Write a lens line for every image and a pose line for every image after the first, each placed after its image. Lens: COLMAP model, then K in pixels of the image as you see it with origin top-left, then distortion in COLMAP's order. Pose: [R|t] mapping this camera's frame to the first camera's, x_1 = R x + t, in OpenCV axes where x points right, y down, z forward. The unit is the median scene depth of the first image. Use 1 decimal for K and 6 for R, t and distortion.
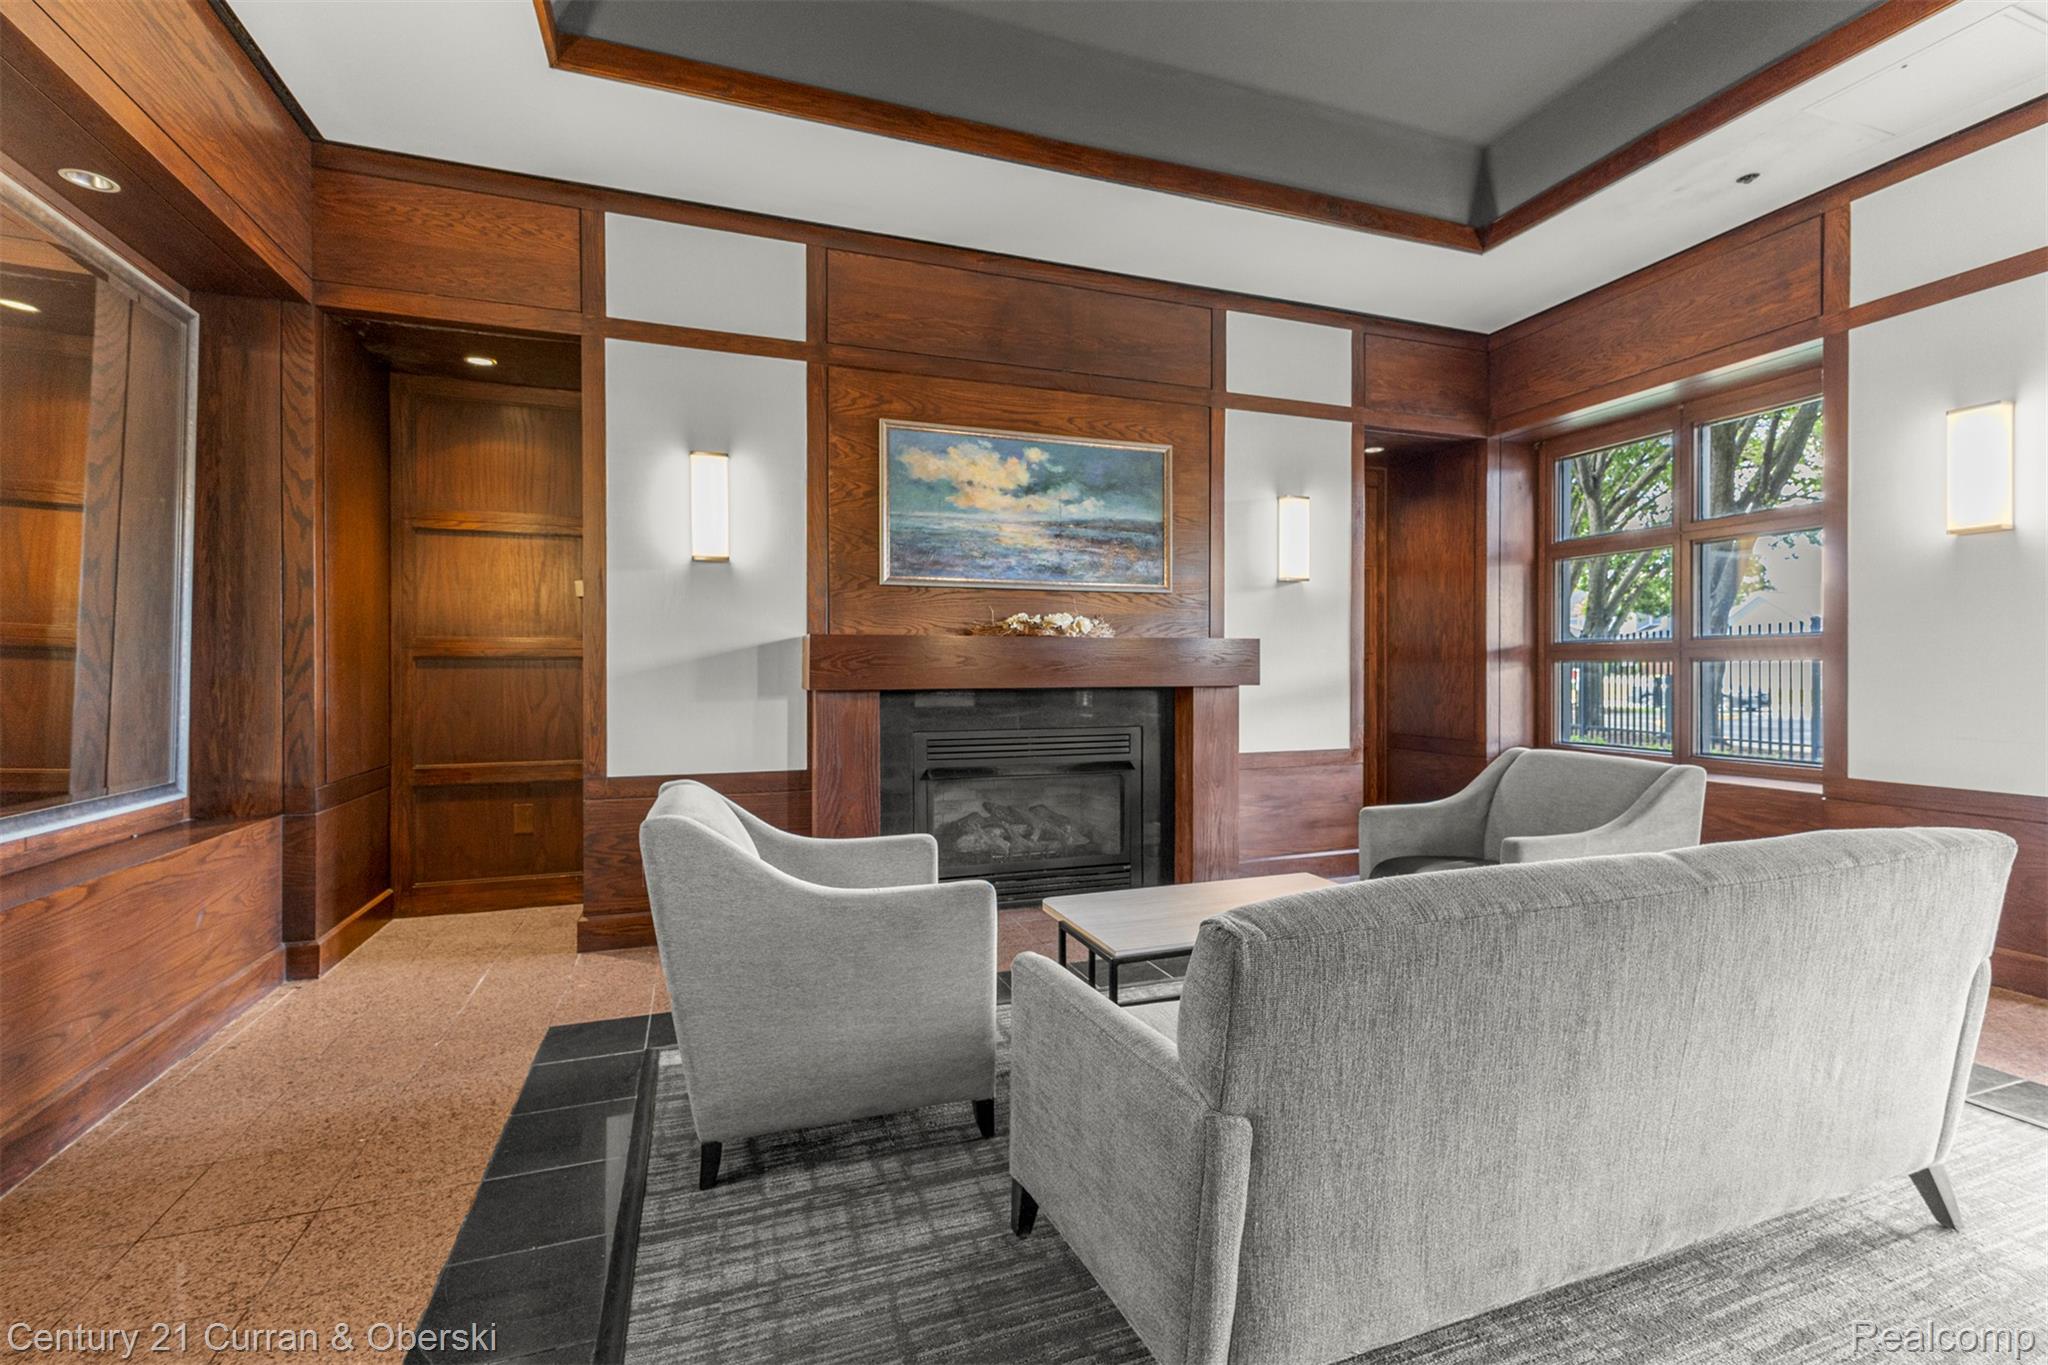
lens RADIAL K [[889.3, 0, 1020.6], [0, 889.3, 673.7], [0, 0, 1]] dist [0.014887, 0.000215]
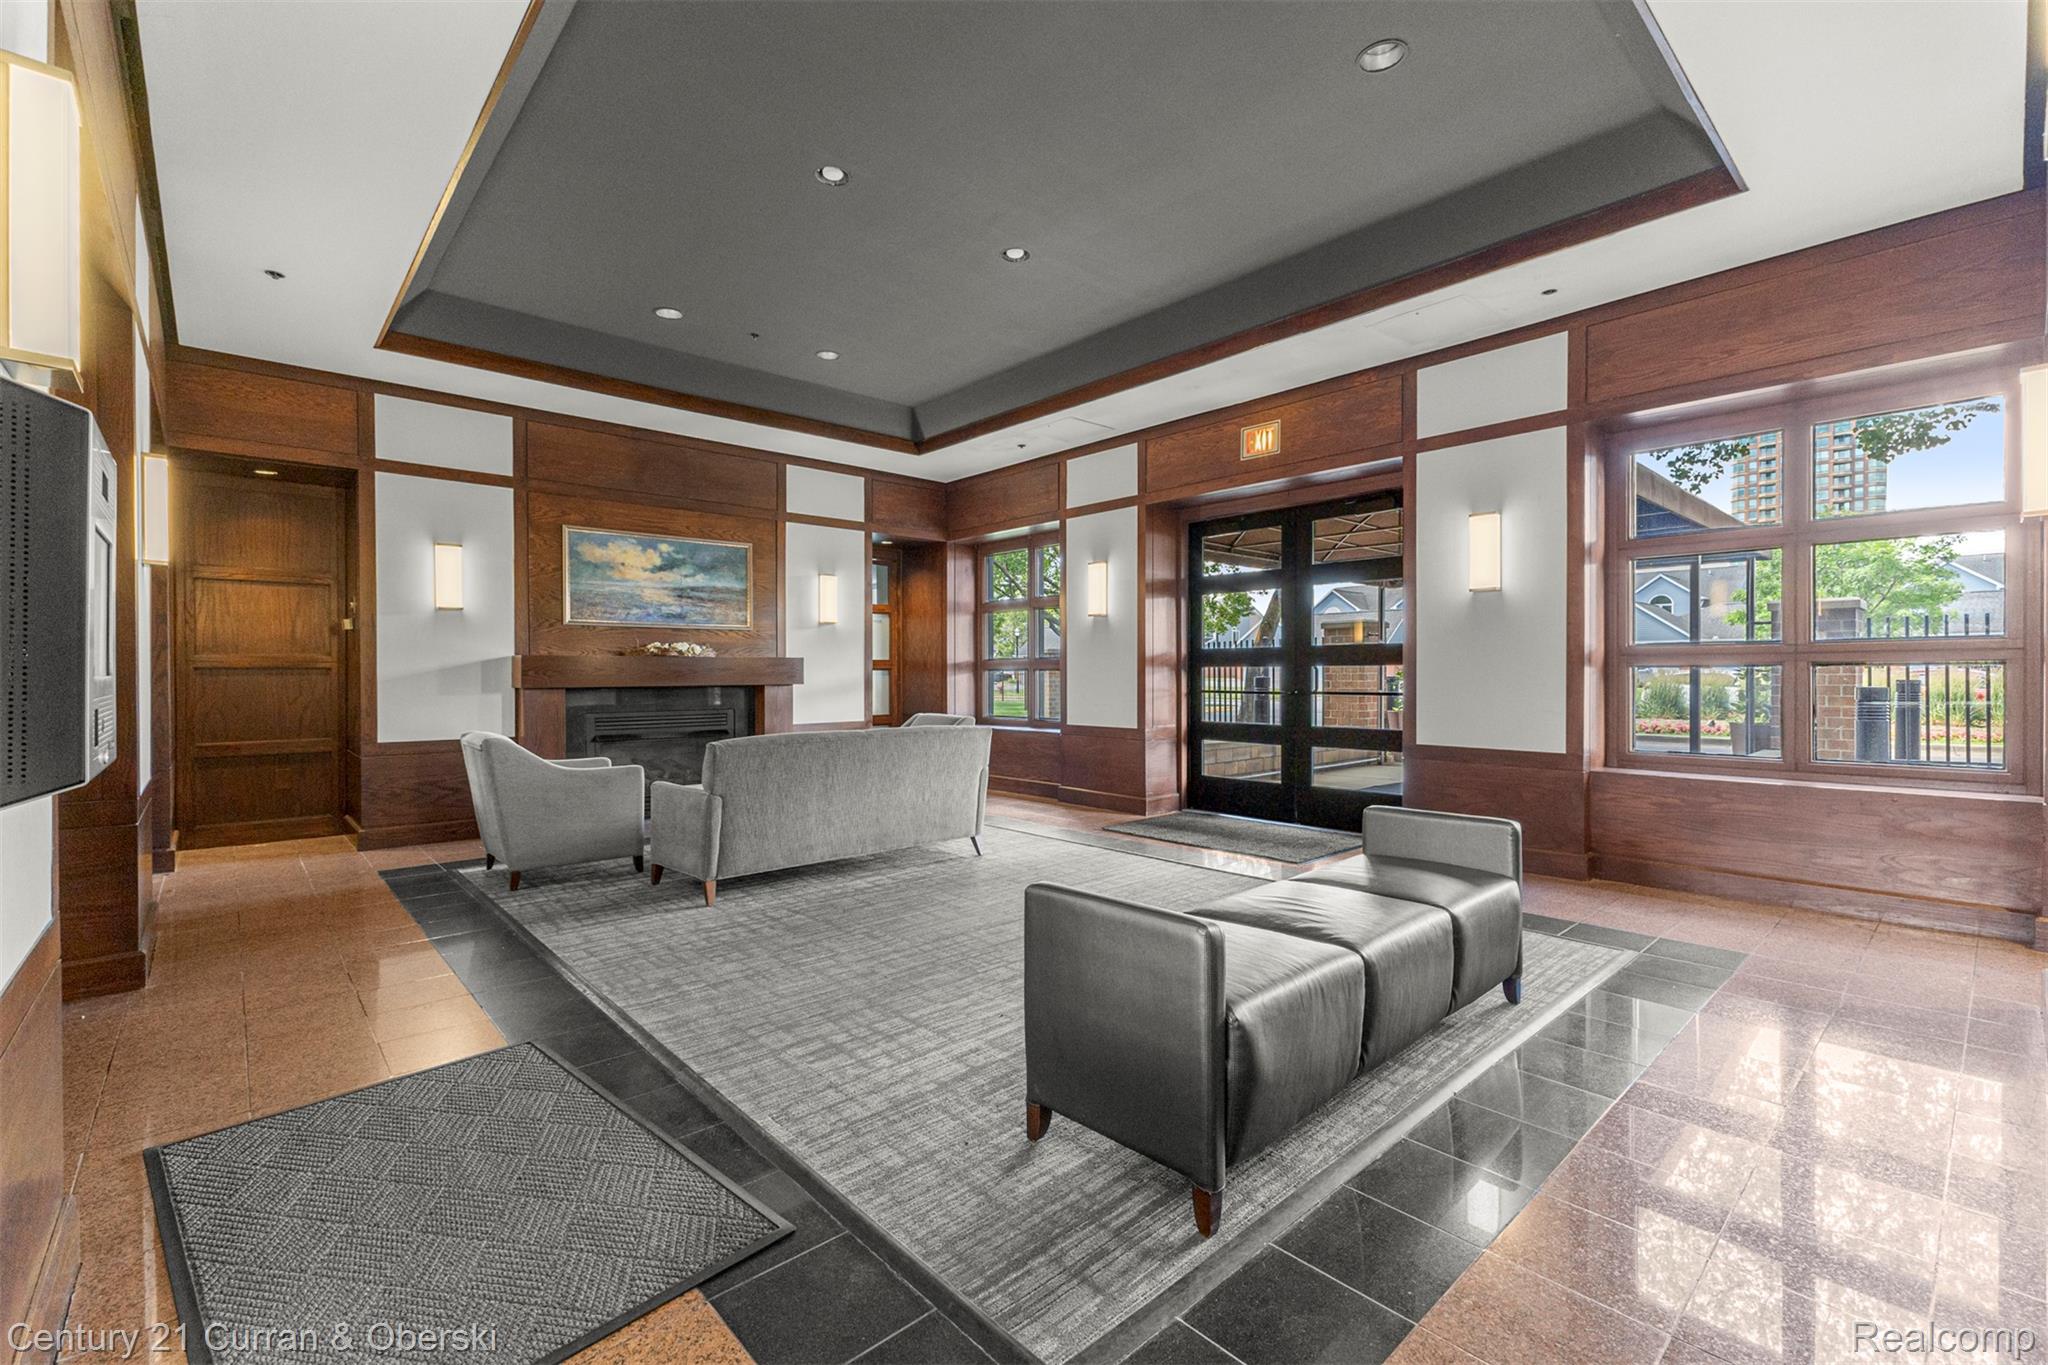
lens RADIAL K [[889.3, 0, 1021.1], [0, 889.3, 678.0], [0, 0, 1]] dist [0.014887, 0.000215]
pose [[0.926655, -0.003056, 0.375899, 0.006346], [0.003285, 0.999995, 0.000031, 0.002050], [-0.375897, 0.001206, 0.926661, -0.827061]]
